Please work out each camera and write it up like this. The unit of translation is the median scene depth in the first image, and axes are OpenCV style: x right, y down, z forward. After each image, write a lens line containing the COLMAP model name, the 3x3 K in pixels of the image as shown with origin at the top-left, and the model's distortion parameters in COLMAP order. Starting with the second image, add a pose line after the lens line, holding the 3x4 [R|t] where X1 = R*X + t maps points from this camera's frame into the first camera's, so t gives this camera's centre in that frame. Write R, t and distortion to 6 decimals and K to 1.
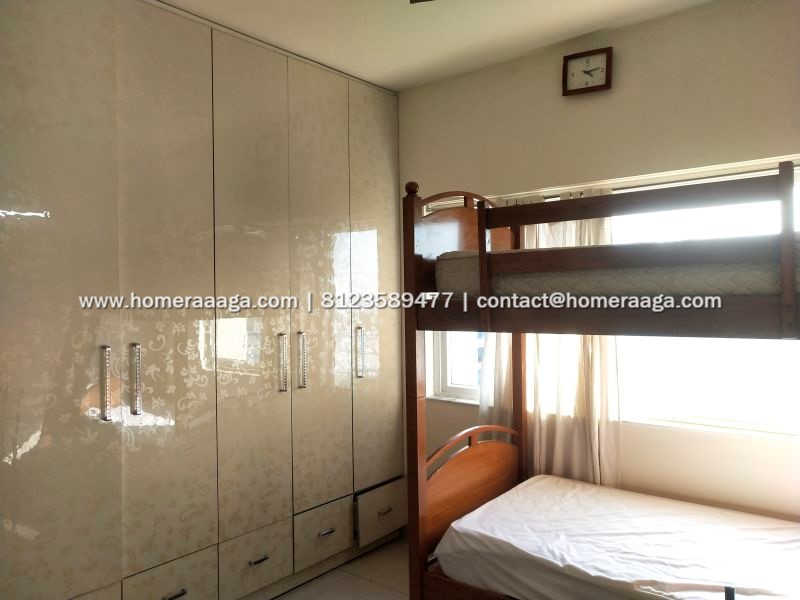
lens RADIAL K [[618.4, 0, 401.5], [0, 618.4, 295.9], [0, 0, 1]] dist [0.008028, 0.004697]
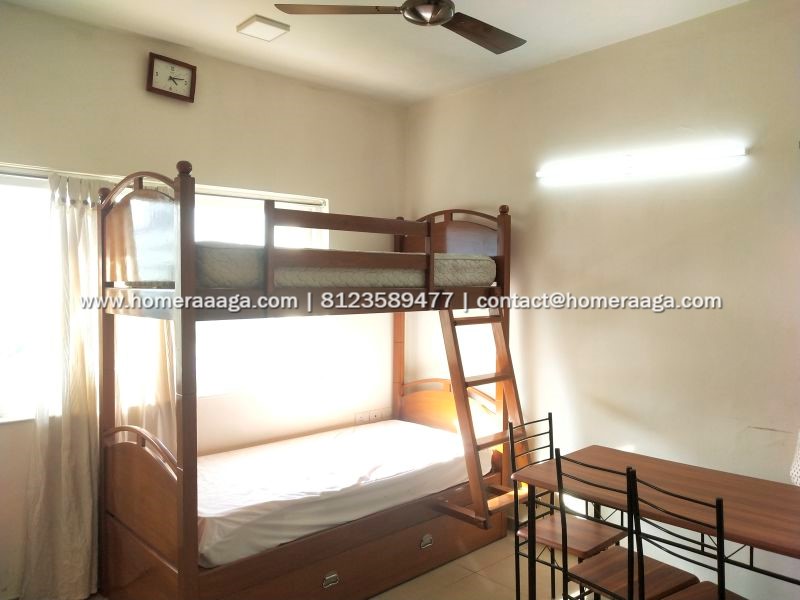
lens RADIAL K [[618.4, 0, 401.5], [0, 618.4, 295.9], [0, 0, 1]] dist [0.008028, 0.004697]
pose [[0.151981, -0.000223, 0.988383, -0.841520], [-0.000794, 1.000000, 0.000348, 0.016389], [-0.988383, -0.000838, 0.151981, 0.537968]]
